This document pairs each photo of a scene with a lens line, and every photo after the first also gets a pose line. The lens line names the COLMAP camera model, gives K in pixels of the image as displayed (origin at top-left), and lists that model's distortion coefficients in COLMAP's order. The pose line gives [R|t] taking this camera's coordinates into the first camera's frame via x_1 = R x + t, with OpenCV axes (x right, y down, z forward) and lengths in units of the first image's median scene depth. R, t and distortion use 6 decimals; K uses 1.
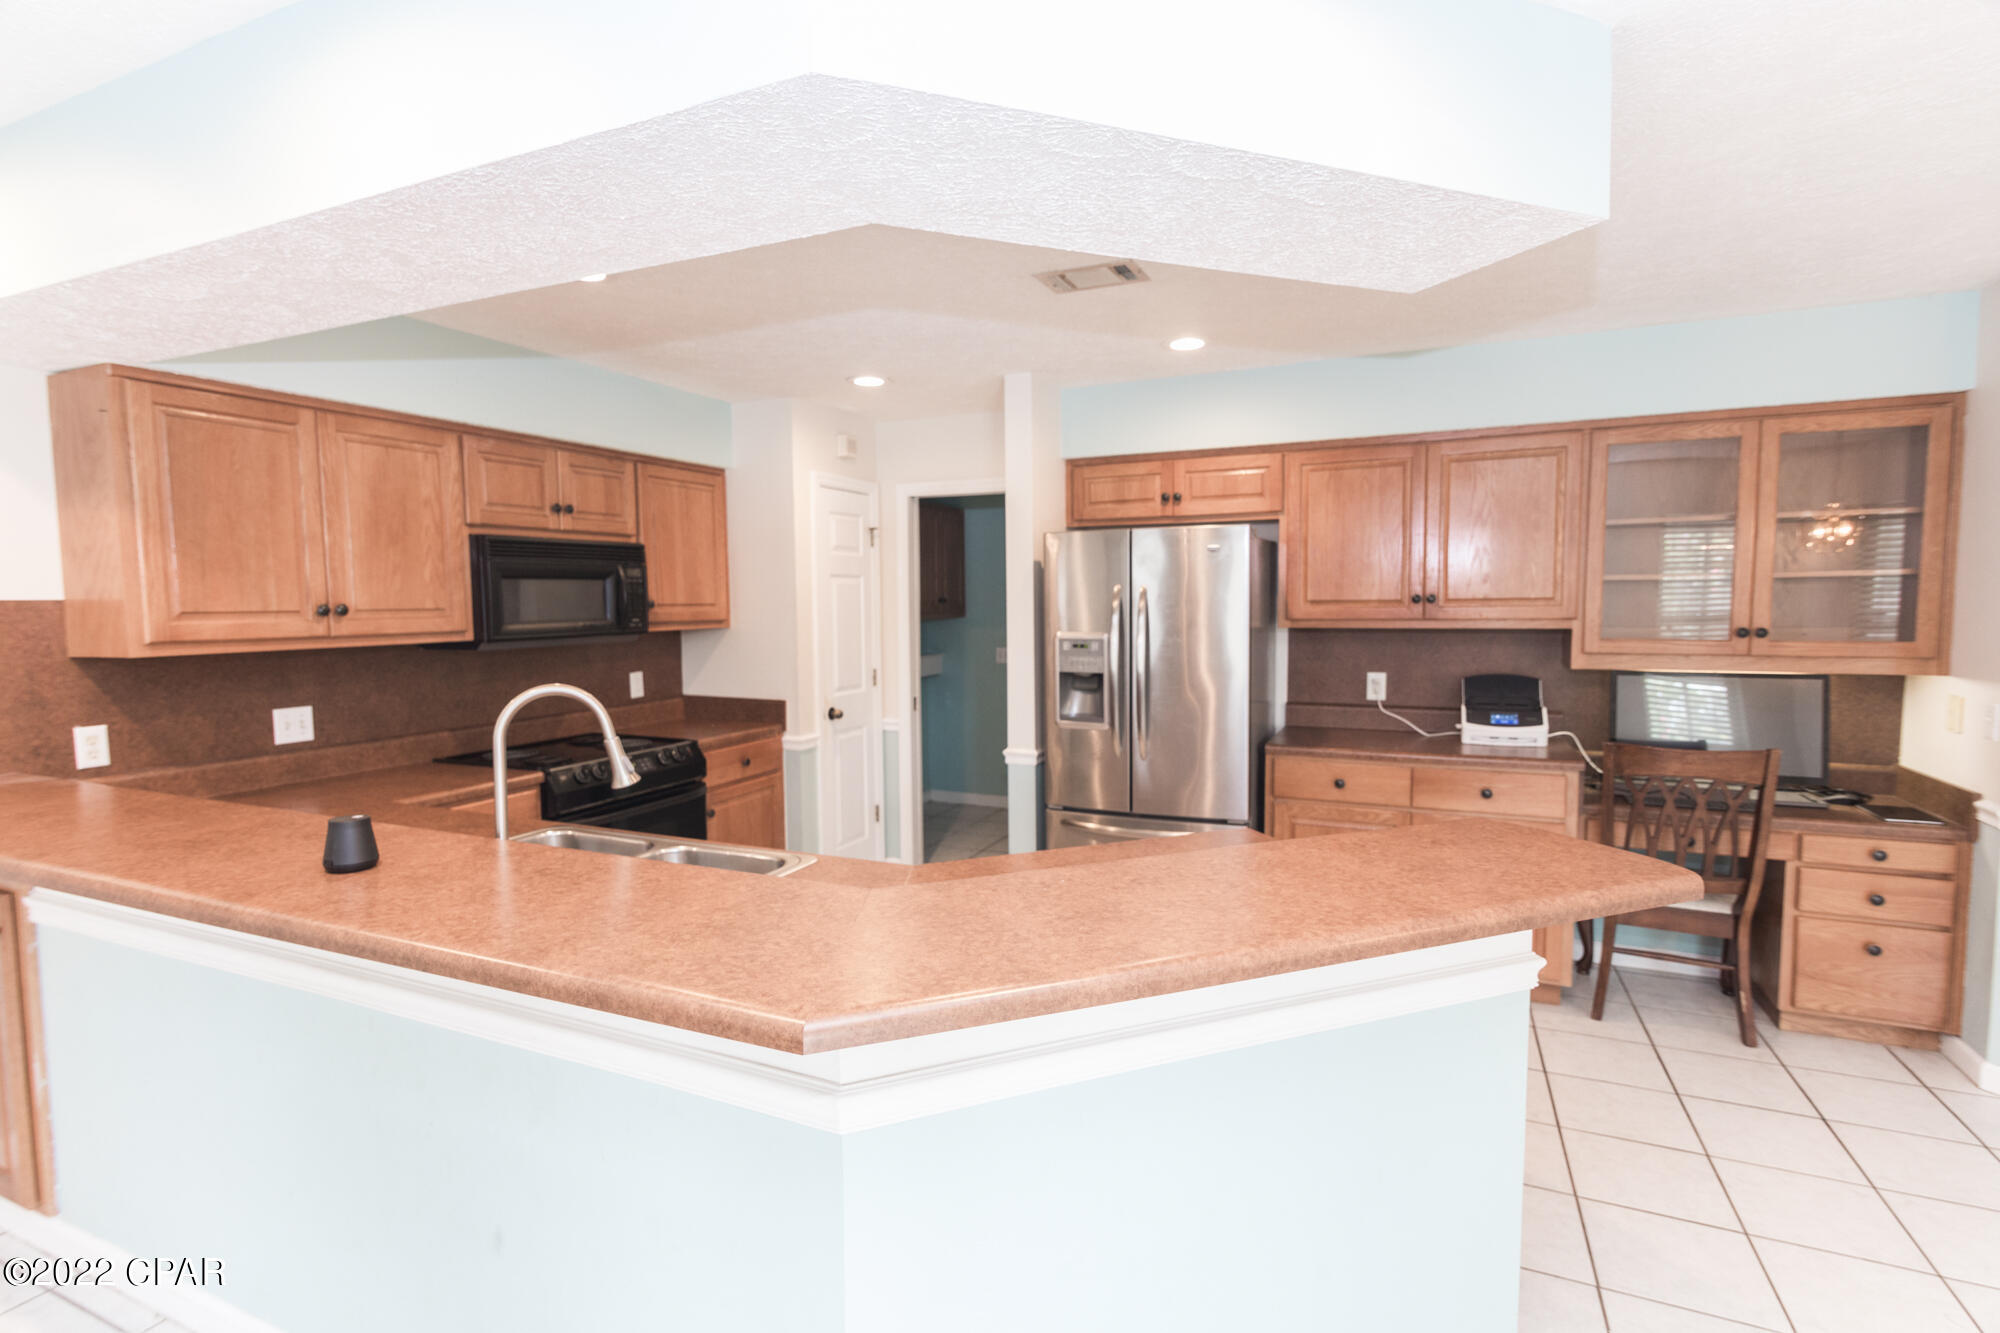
lens RADIAL K [[955.6, 0, 993.6], [0, 955.6, 670.1], [0, 0, 1]] dist [0.001829, -0.000439]
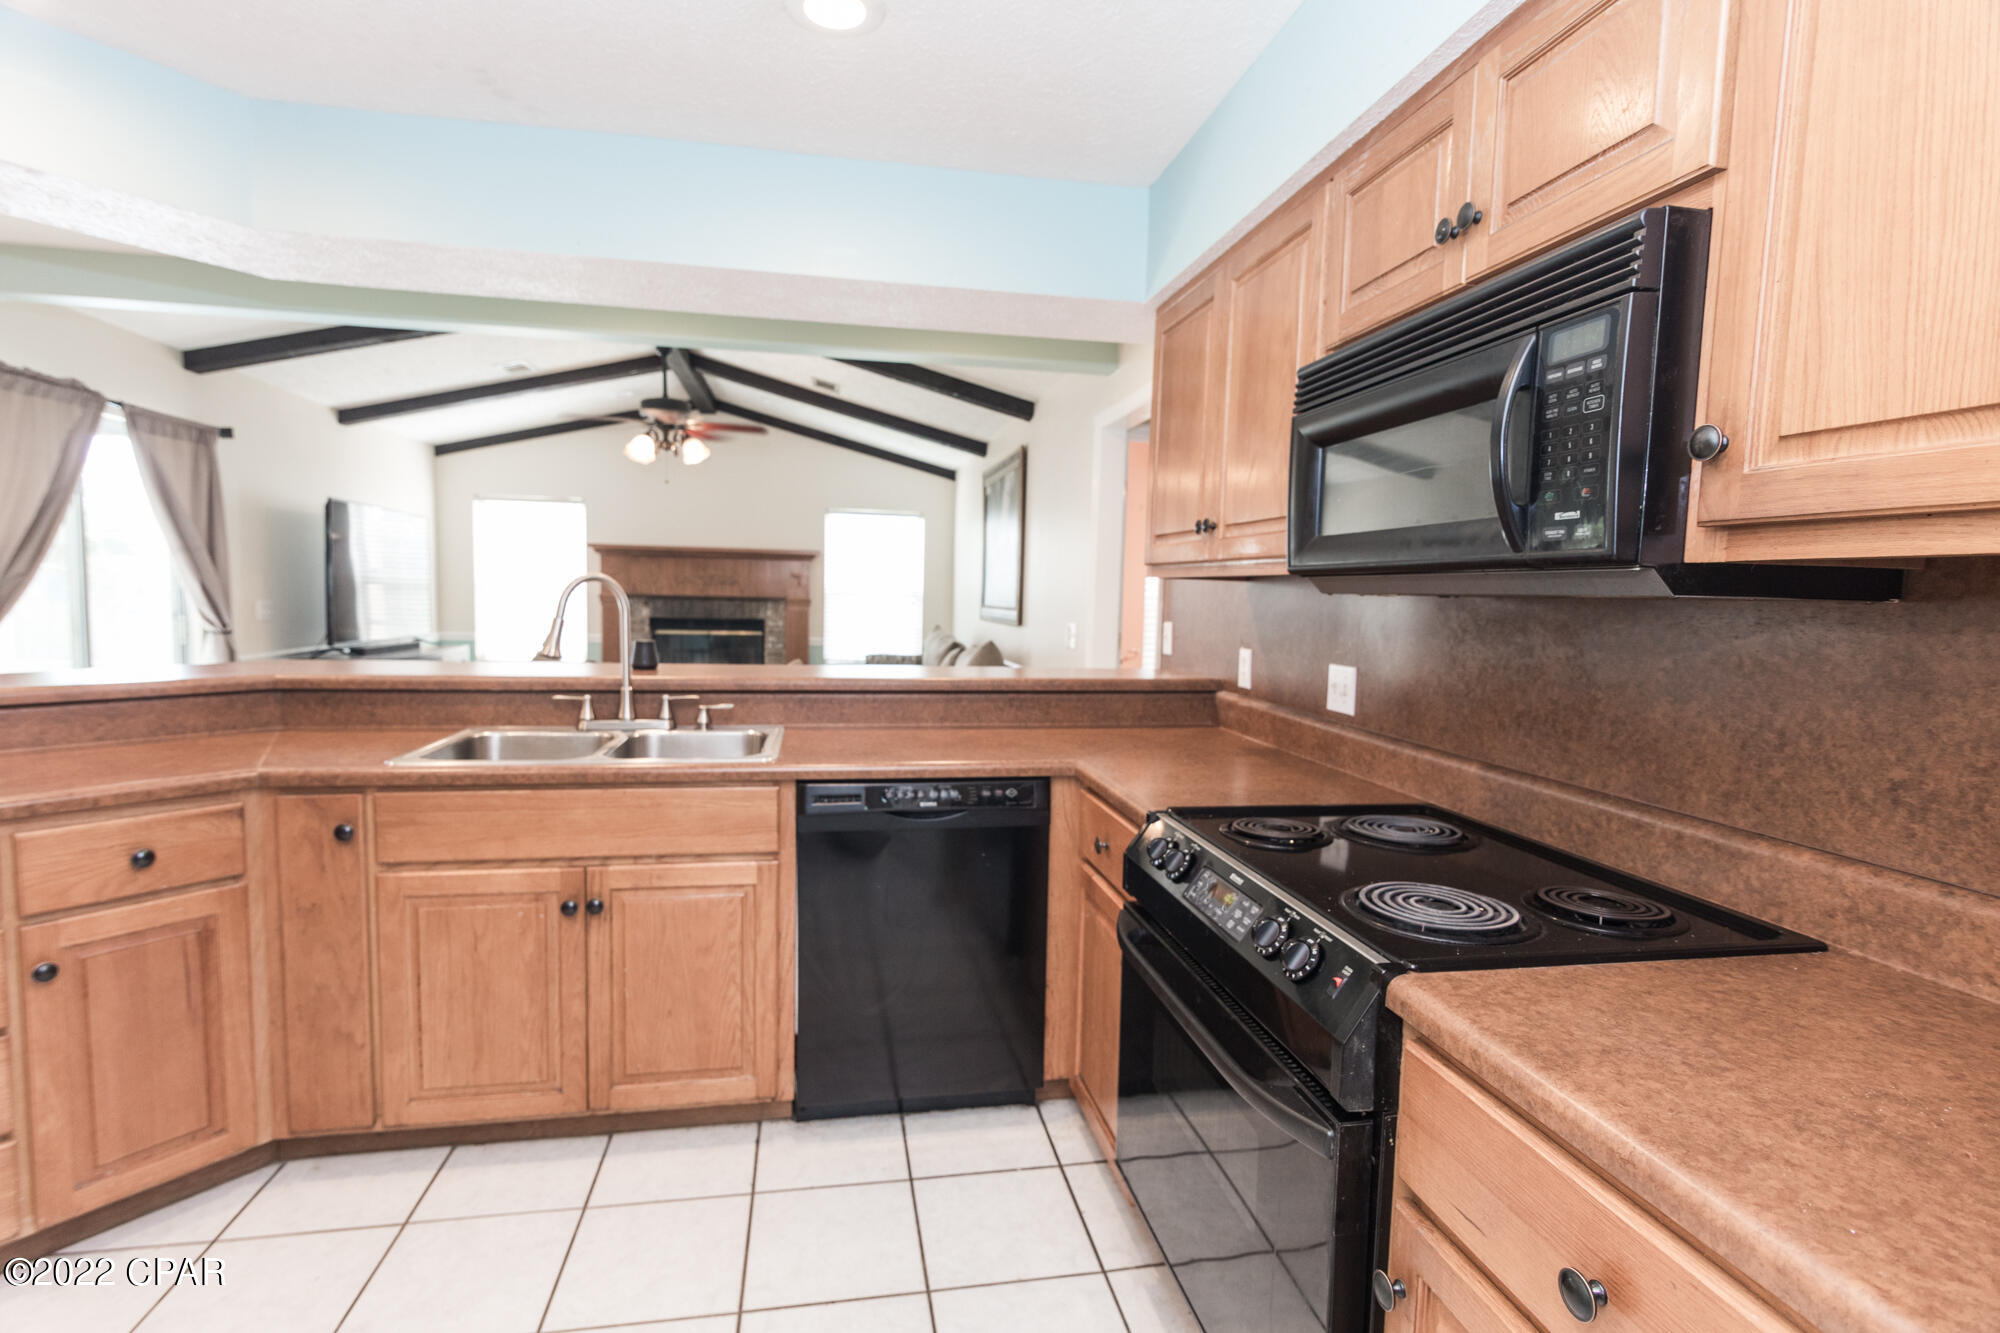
lens RADIAL K [[955.6, 0, 993.6], [0, 955.6, 670.1], [0, 0, 1]] dist [0.001829, -0.000439]
pose [[-0.819566, 0.036124, -0.571844, -0.080340], [-0.061294, 0.986757, 0.150181, -0.042231], [0.569697, 0.158134, -0.806498, 1.193607]]
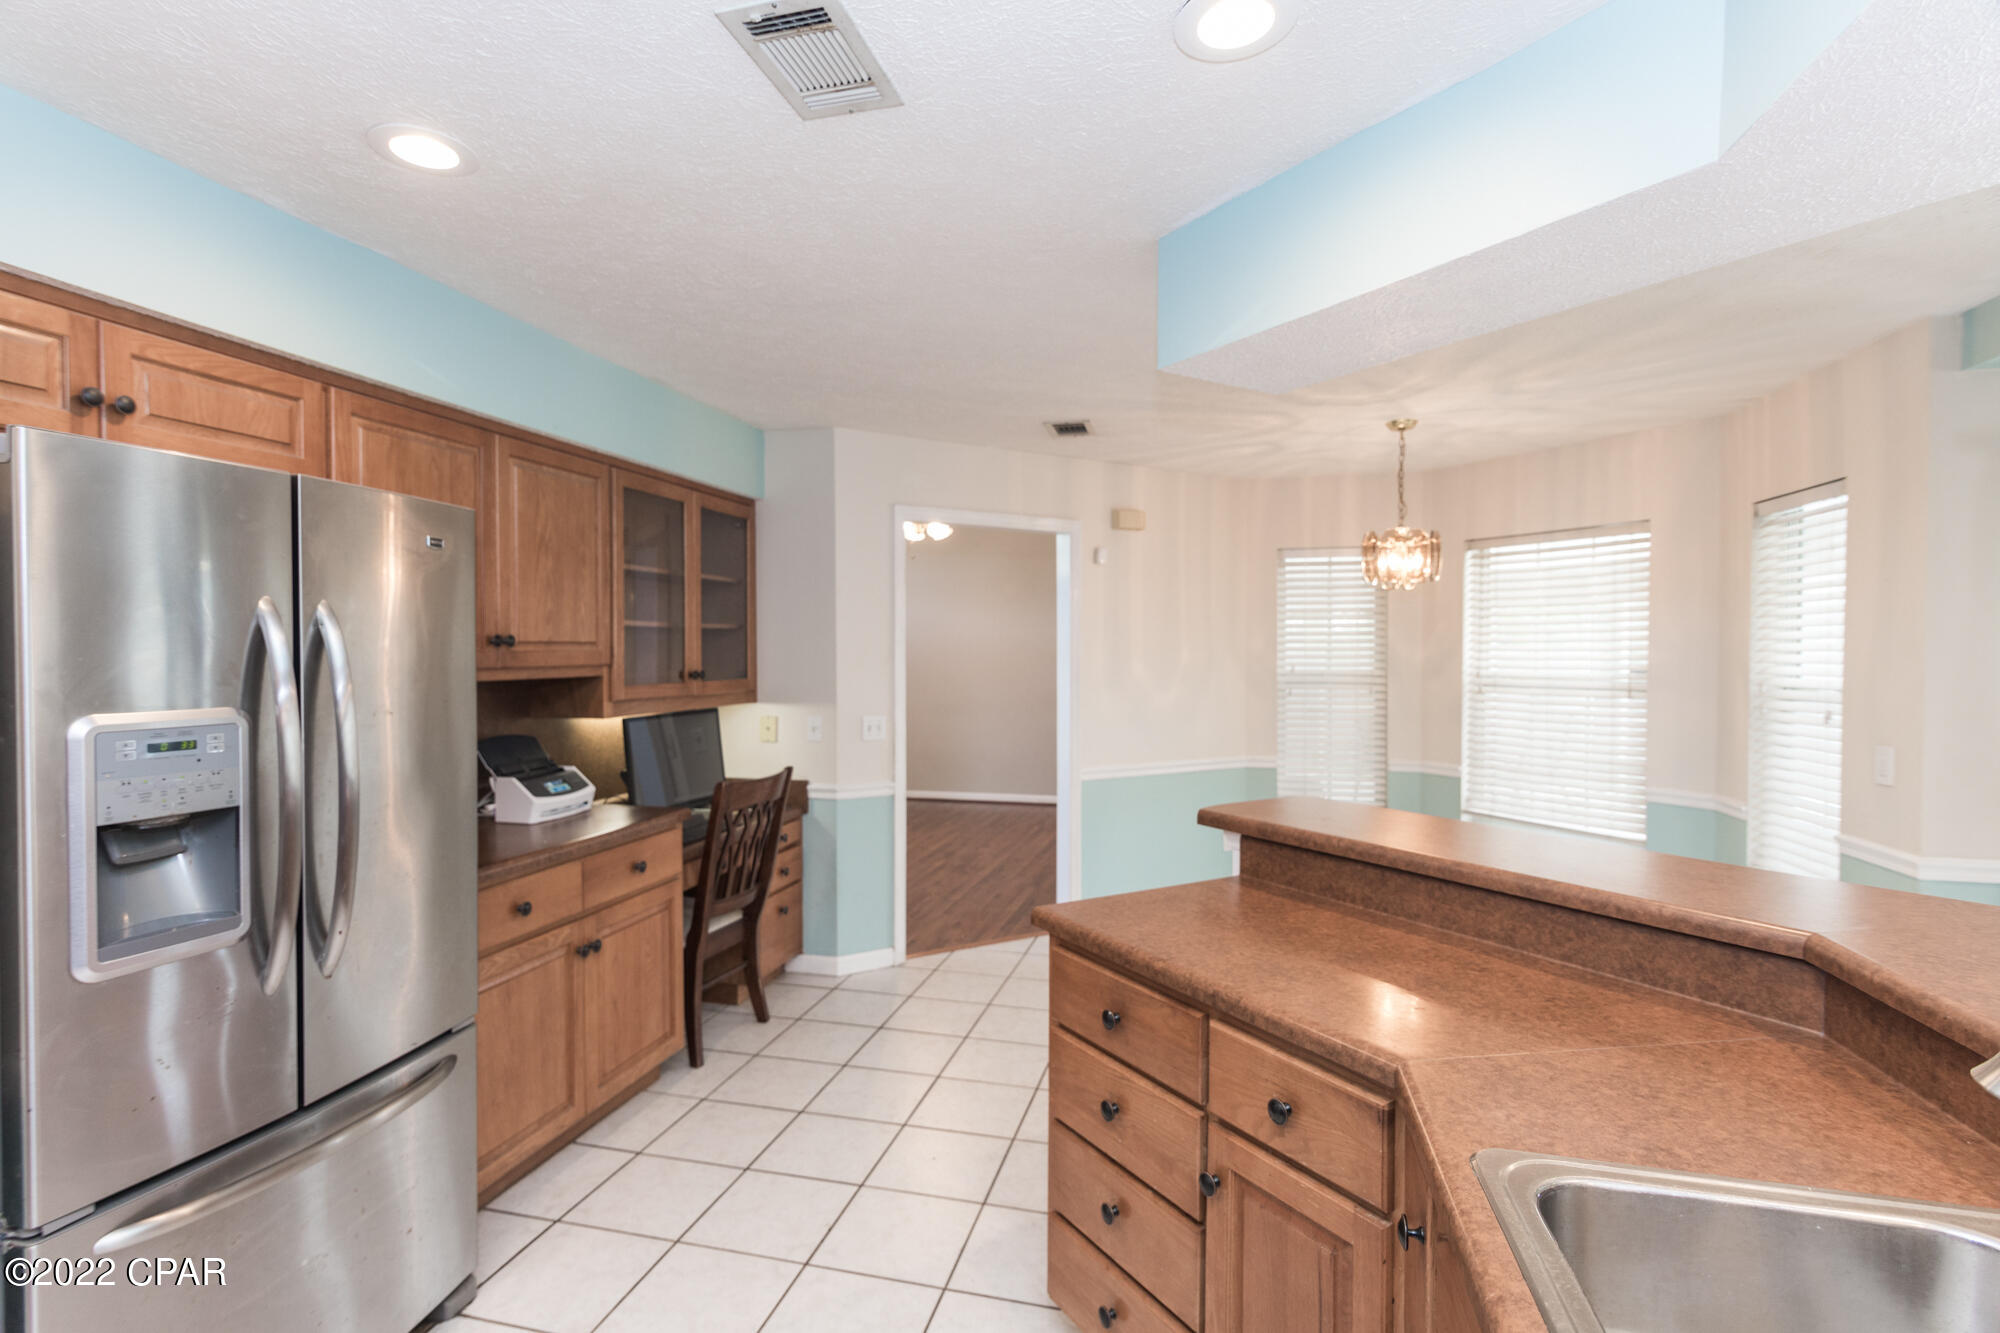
lens RADIAL K [[955.6, 0, 993.6], [0, 955.6, 670.1], [0, 0, 1]] dist [0.001829, -0.000439]
pose [[-0.176408, -0.012192, 0.984242, -0.349147], [0.074345, 0.996902, 0.025674, -0.041282], [-0.981506, 0.077703, -0.174955, 0.740361]]
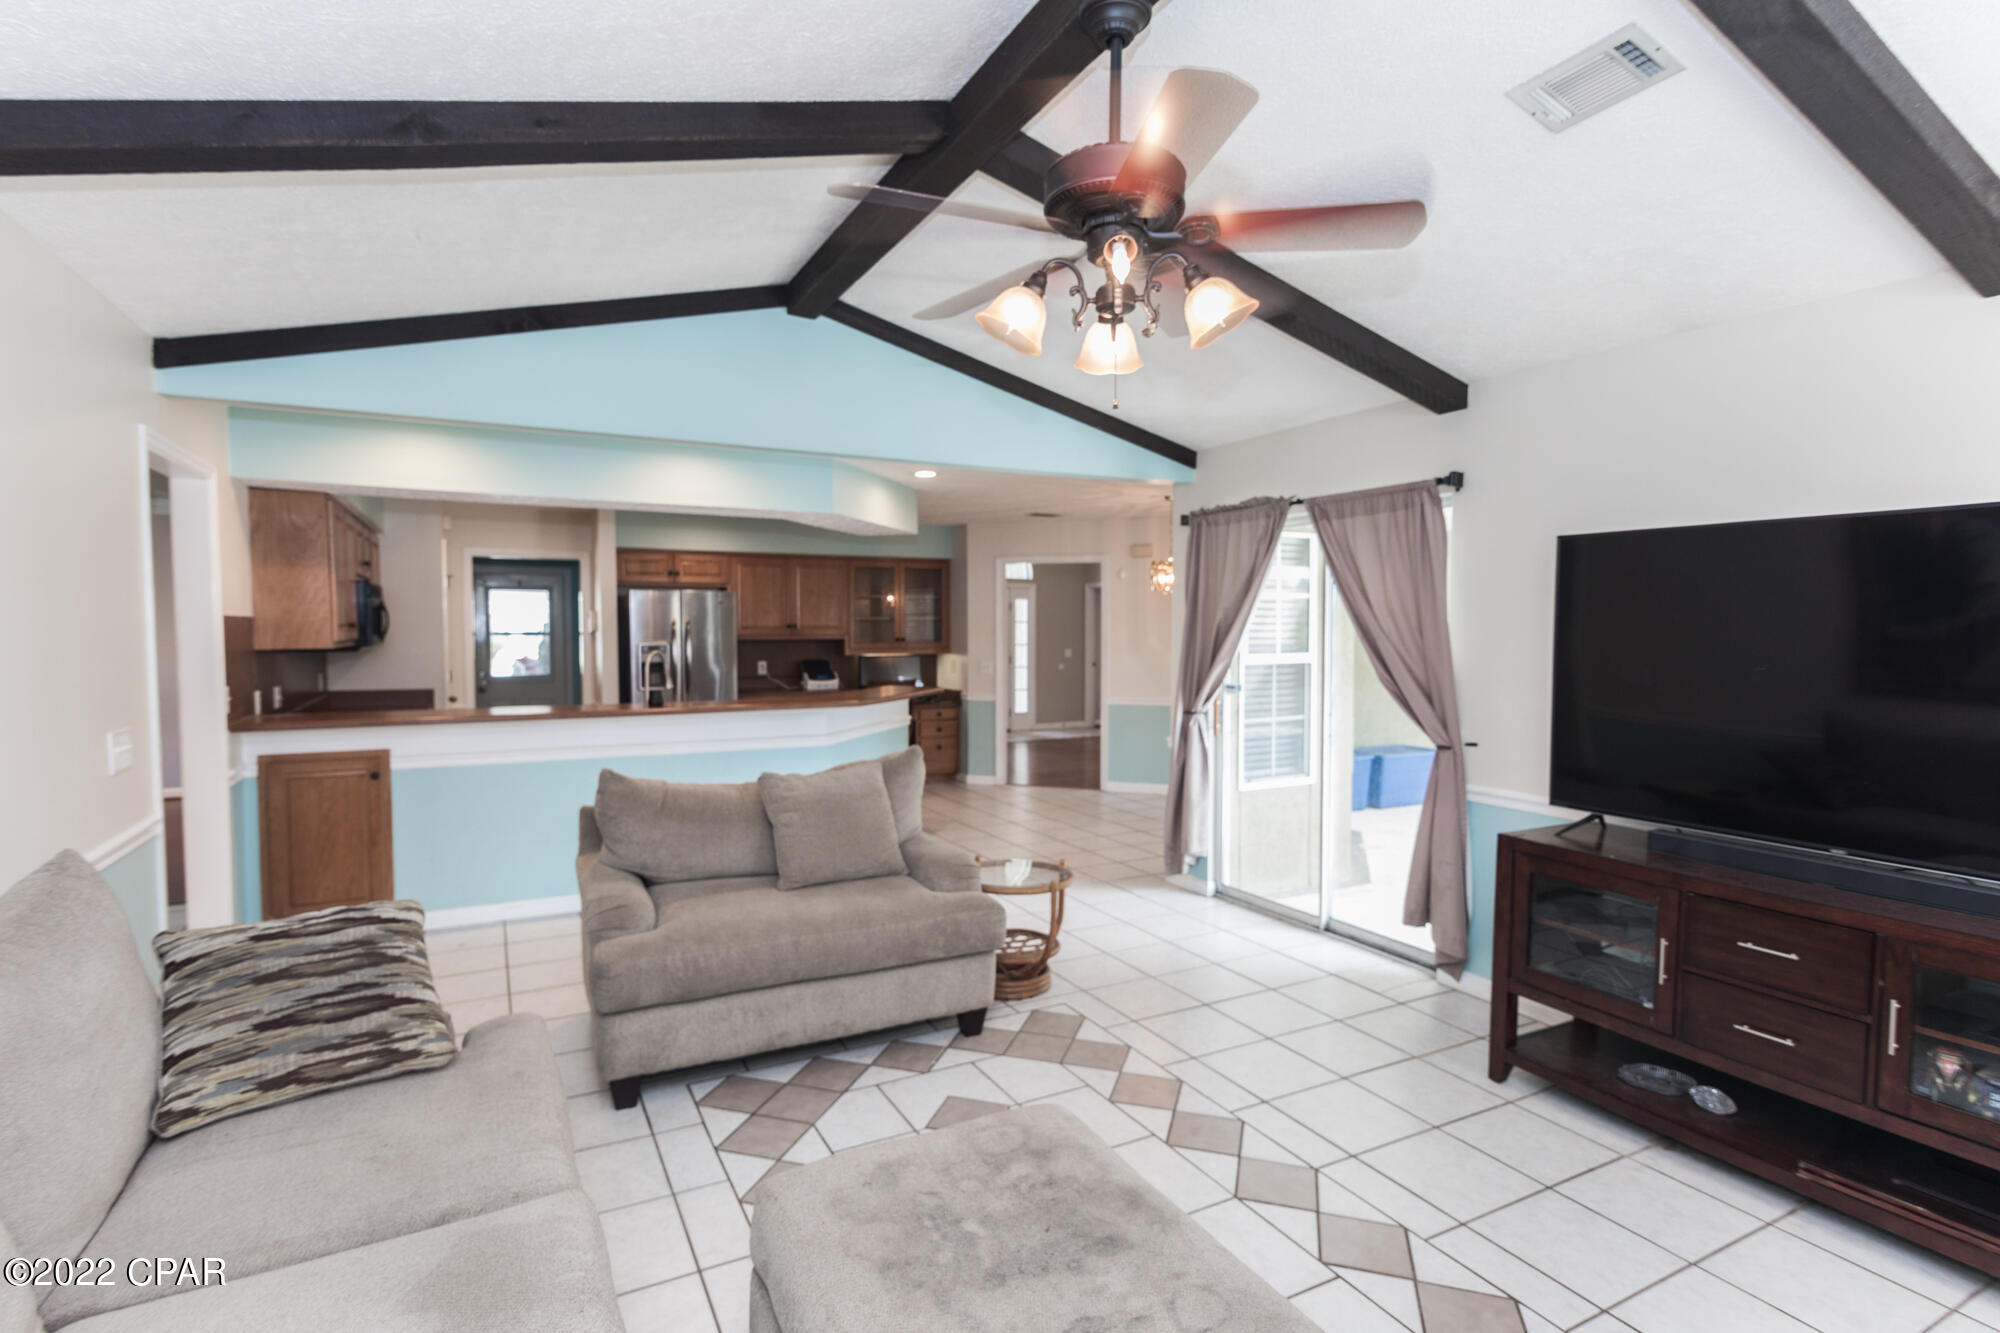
lens RADIAL K [[970.6, 0, 991.0], [0, 970.6, 668.2], [0, 0, 1]] dist [0.001070, -0.000003]
pose [[0.613308, -0.023544, 0.789493, -1.063051], [0.054355, 0.998444, -0.012450, 0.077874], [-0.787971, 0.050548, 0.613634, -0.771297]]
